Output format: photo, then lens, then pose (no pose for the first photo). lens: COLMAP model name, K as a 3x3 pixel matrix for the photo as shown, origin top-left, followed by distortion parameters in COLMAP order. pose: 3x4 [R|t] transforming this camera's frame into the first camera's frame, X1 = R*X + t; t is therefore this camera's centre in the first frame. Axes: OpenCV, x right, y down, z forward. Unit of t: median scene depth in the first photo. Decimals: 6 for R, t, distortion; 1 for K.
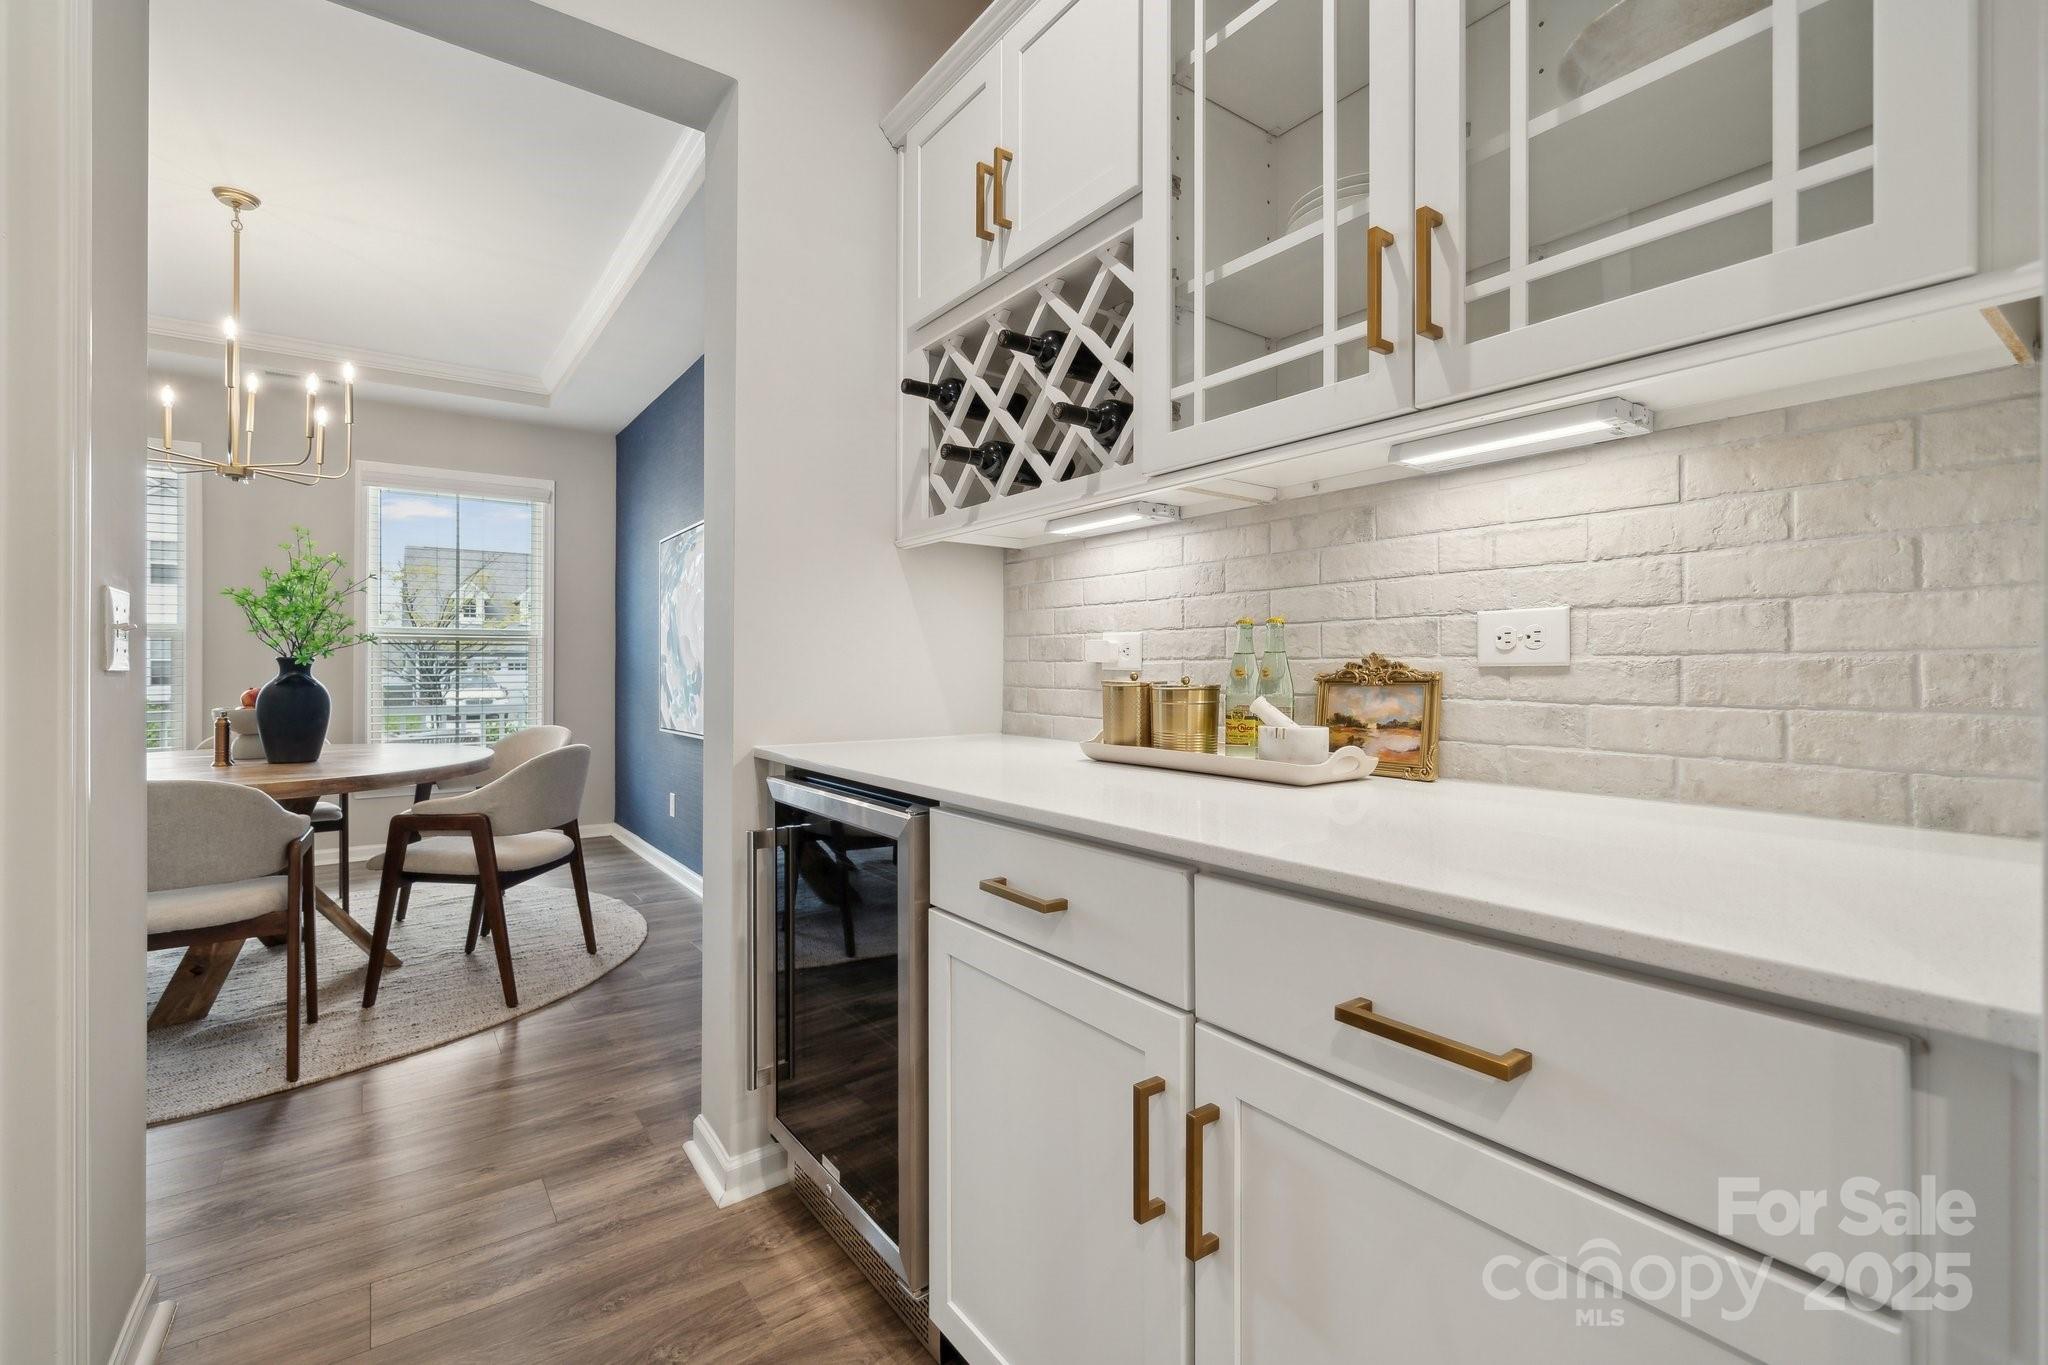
lens RADIAL K [[880.7, 0, 1065.9], [0, 880.7, 692.6], [0, 0, 1]] dist [0.000625, -0.000041]
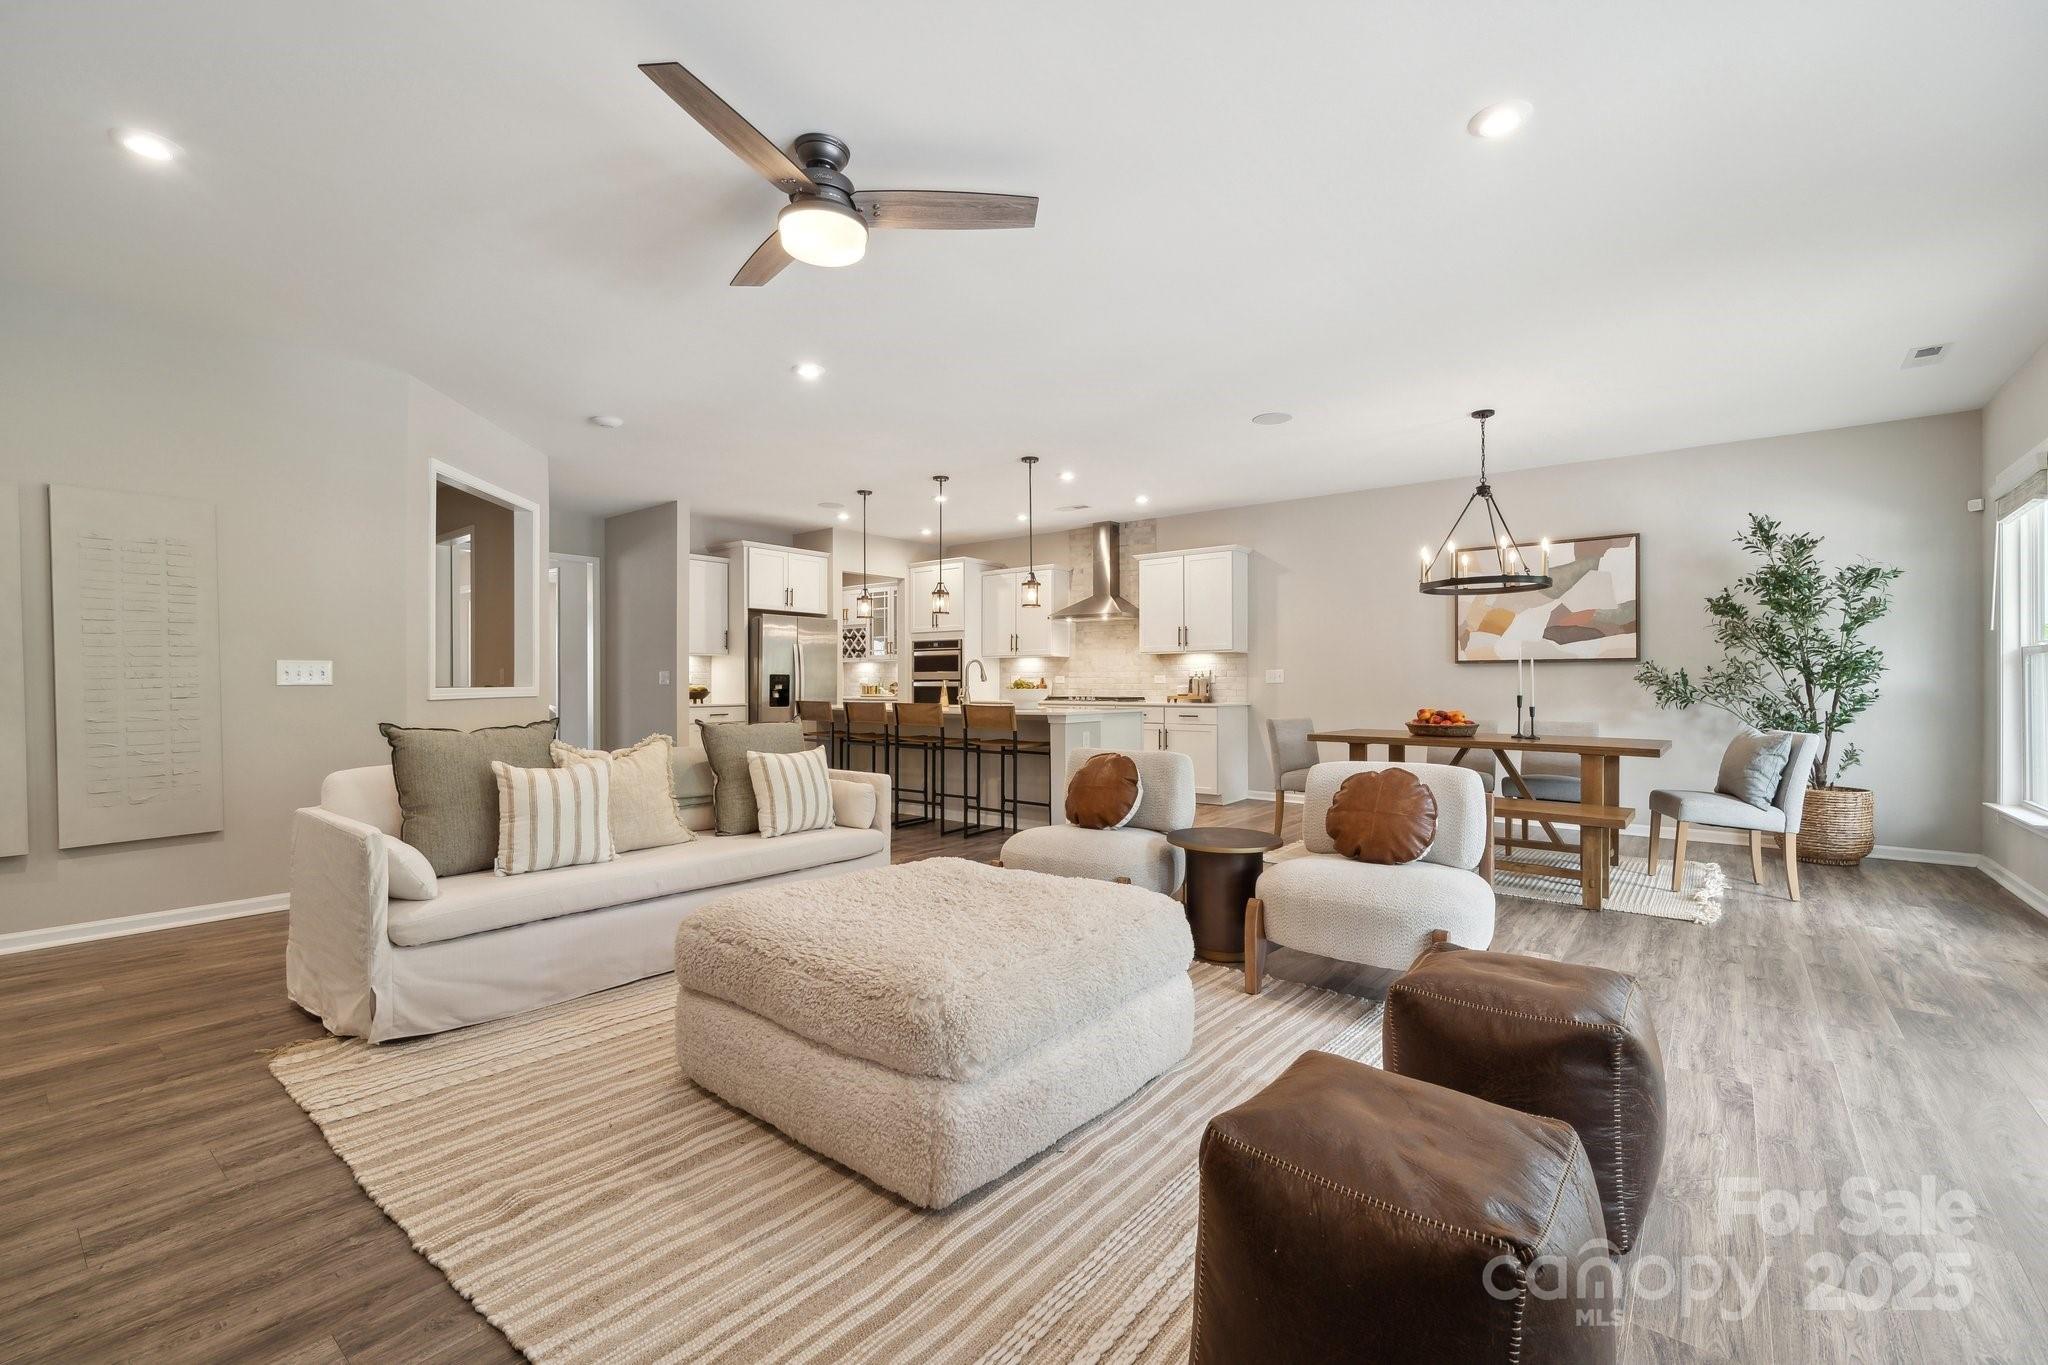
lens RADIAL K [[880.7, 0, 1034.4], [0, 880.7, 679.3], [0, 0, 1]] dist [0.000625, -0.000041]
pose [[0.968726, 0.000485, 0.248131, -0.345189], [0.005459, 0.999714, -0.023266, 0.103272], [-0.248071, 0.023893, 0.968447, -5.780145]]
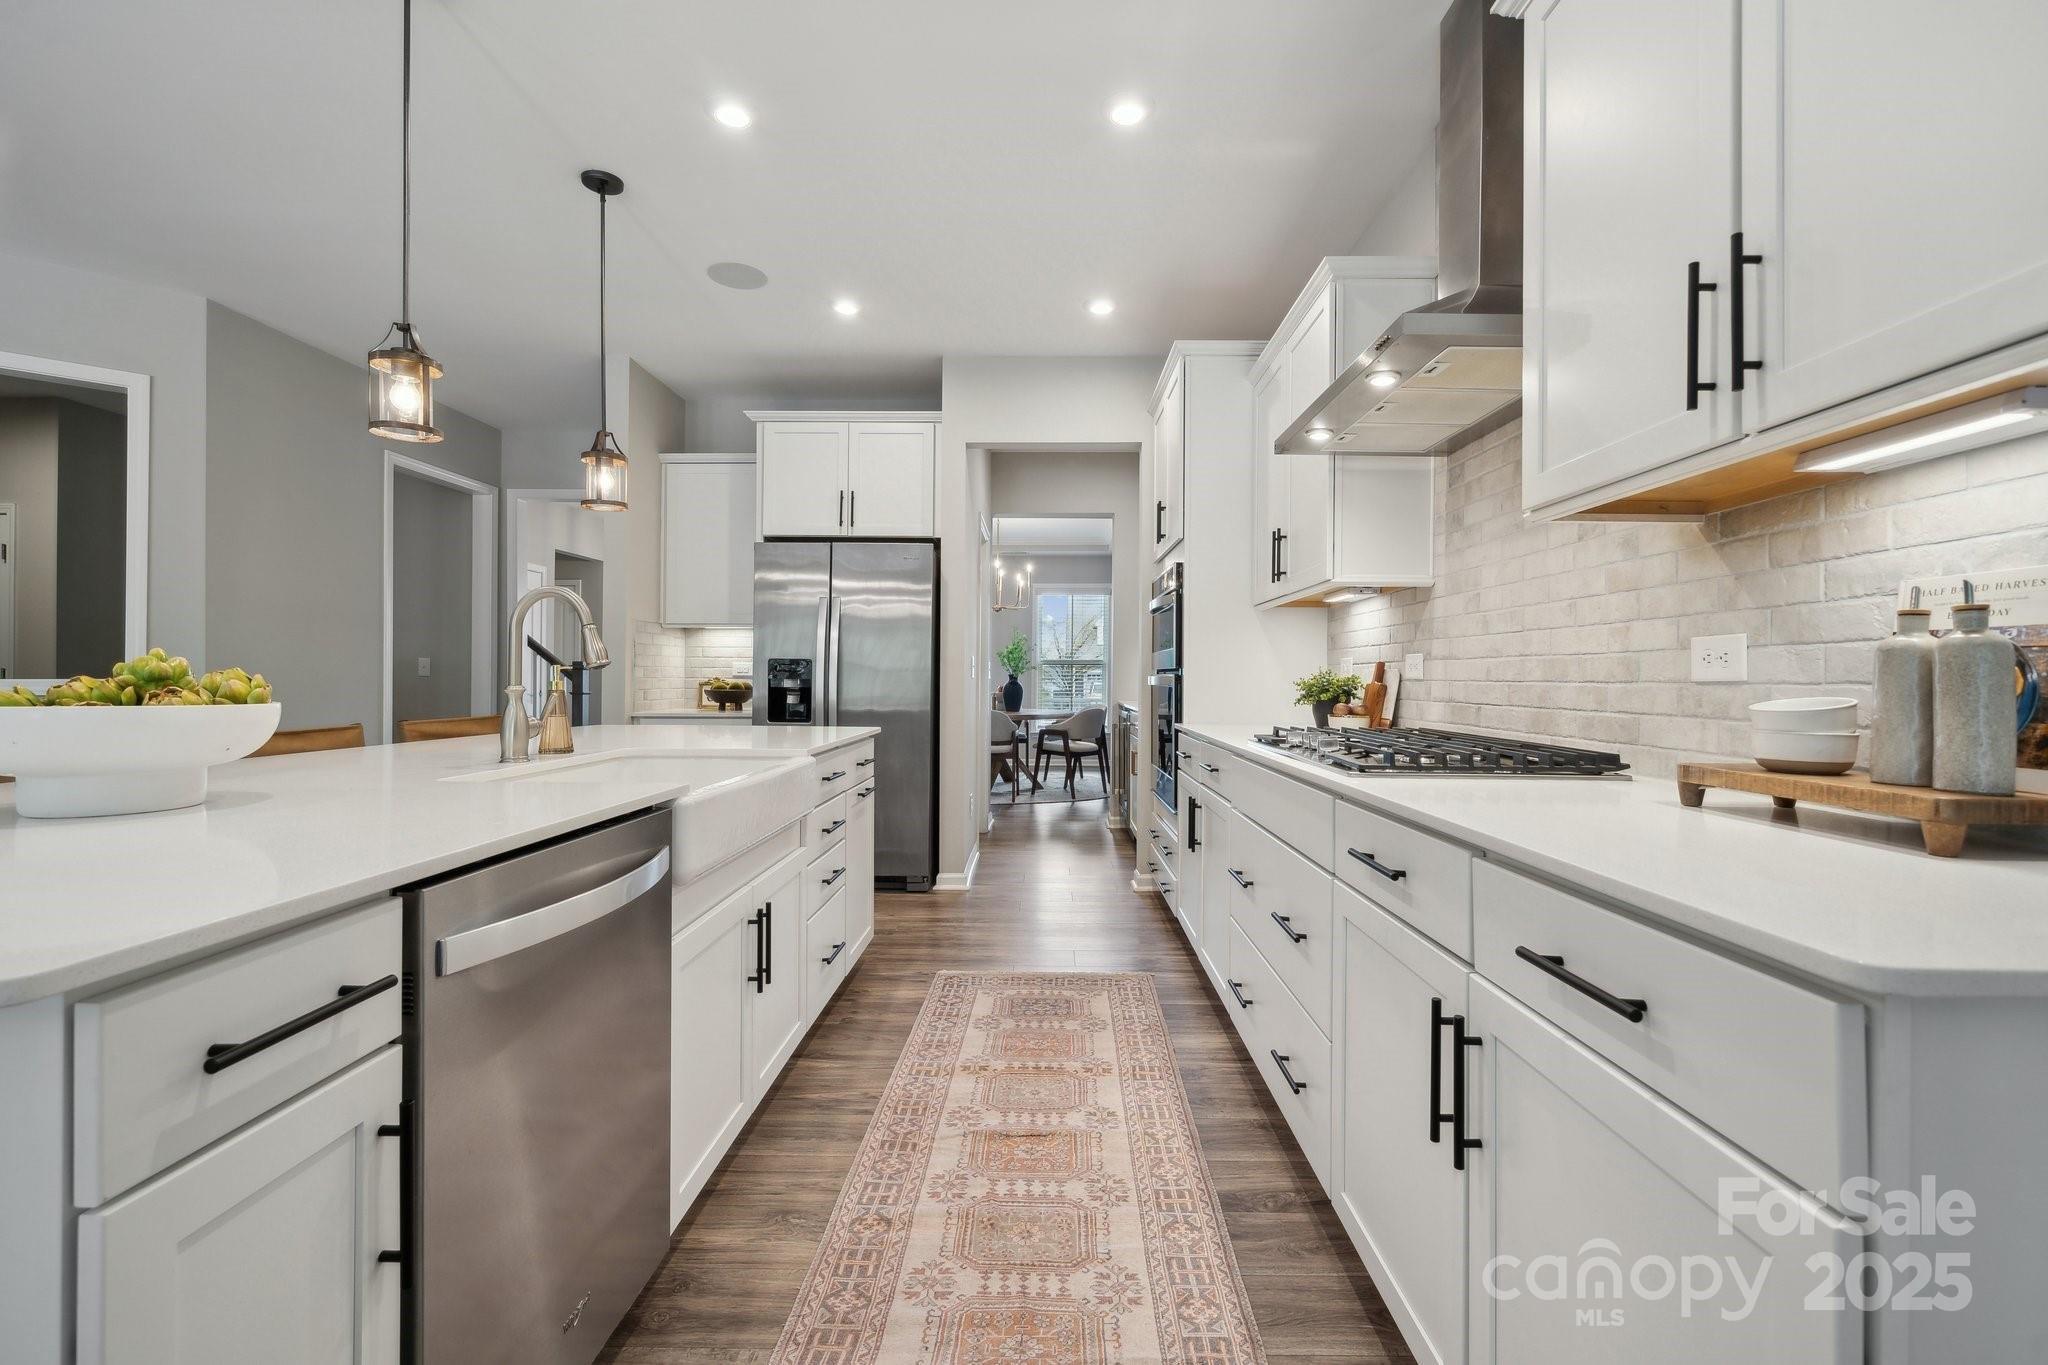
lens RADIAL K [[880.7, 0, 1034.5], [0, 880.7, 679.2], [0, 0, 1]] dist [0.000625, -0.000041]
pose [[0.785968, 0.005882, -0.618239, 1.647244], [-0.020284, 0.999662, -0.016276, 0.037117], [0.617934, 0.025333, 0.785822, -2.110086]]
